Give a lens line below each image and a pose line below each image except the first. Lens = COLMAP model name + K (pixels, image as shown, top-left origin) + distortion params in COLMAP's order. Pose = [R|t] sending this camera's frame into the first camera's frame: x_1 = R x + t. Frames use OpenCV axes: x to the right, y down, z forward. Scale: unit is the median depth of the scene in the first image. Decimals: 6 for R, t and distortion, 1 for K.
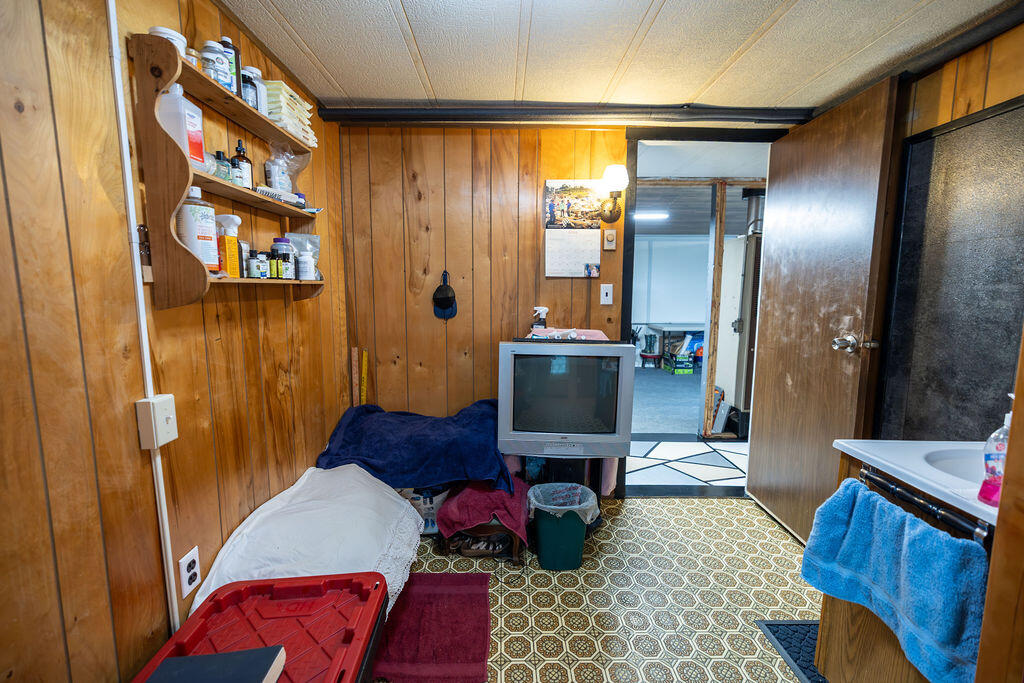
lens RADIAL K [[428.6, 0, 512.2], [0, 428.6, 337.0], [0, 0, 1]] dist [0.000861, 0.000156]
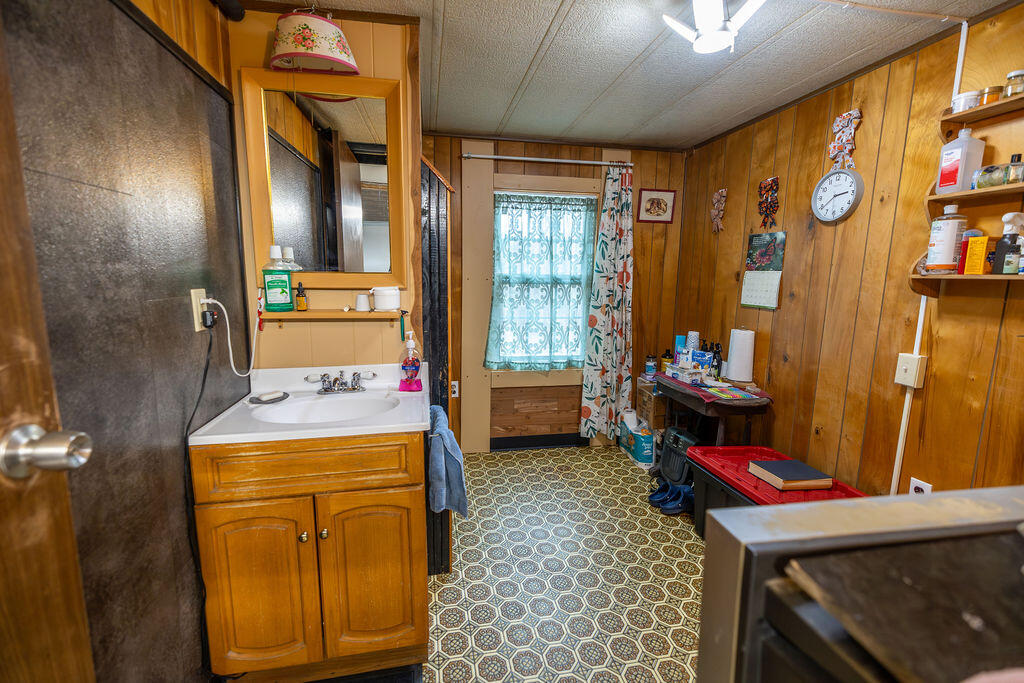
lens RADIAL K [[428.6, 0, 512.2], [0, 428.6, 337.0], [0, 0, 1]] dist [0.000861, 0.000156]
pose [[-0.986239, 0.005600, -0.165228, 0.809433], [-0.038215, 0.964635, 0.260803, -0.258042], [0.160846, 0.263528, -0.951148, 2.178008]]
